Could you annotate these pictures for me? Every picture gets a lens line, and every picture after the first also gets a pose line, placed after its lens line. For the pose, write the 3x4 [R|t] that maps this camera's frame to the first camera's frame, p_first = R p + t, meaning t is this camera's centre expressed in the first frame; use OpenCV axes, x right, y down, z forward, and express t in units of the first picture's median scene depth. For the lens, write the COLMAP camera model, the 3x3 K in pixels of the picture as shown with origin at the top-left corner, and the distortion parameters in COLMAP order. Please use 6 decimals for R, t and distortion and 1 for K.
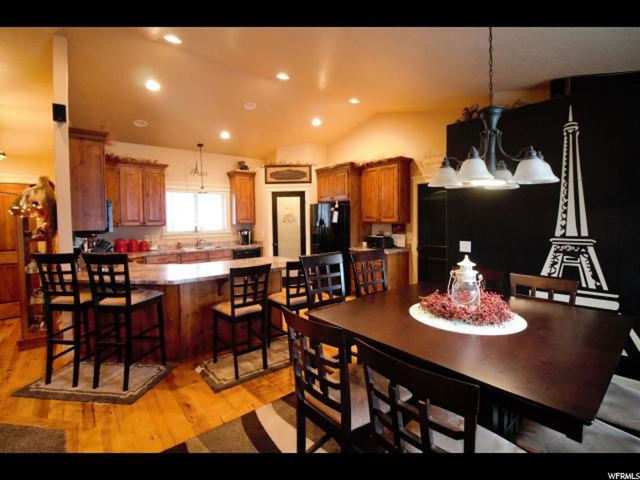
lens RADIAL K [[303.4, 0, 322.6], [0, 303.4, 229.0], [0, 0, 1]] dist [0.002836, -0.011825]
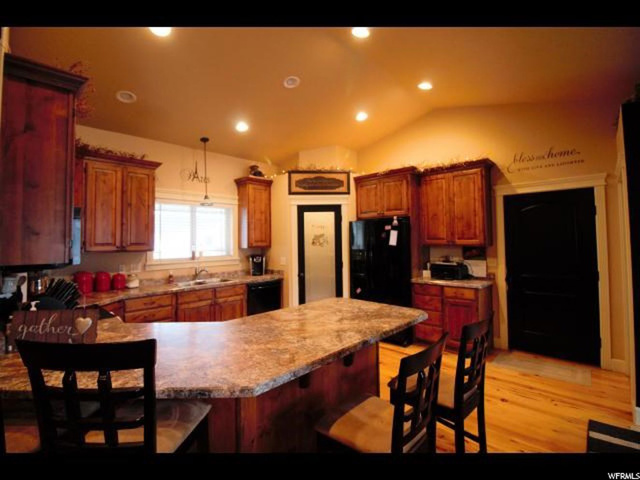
lens RADIAL K [[303.4, 0, 322.6], [0, 303.4, 229.0], [0, 0, 1]] dist [0.002836, -0.011825]
pose [[0.992930, 0.002324, 0.118681, -0.211367], [0.006136, 0.997467, -0.070863, -0.009183], [-0.118546, 0.071090, 0.990401, 0.263595]]
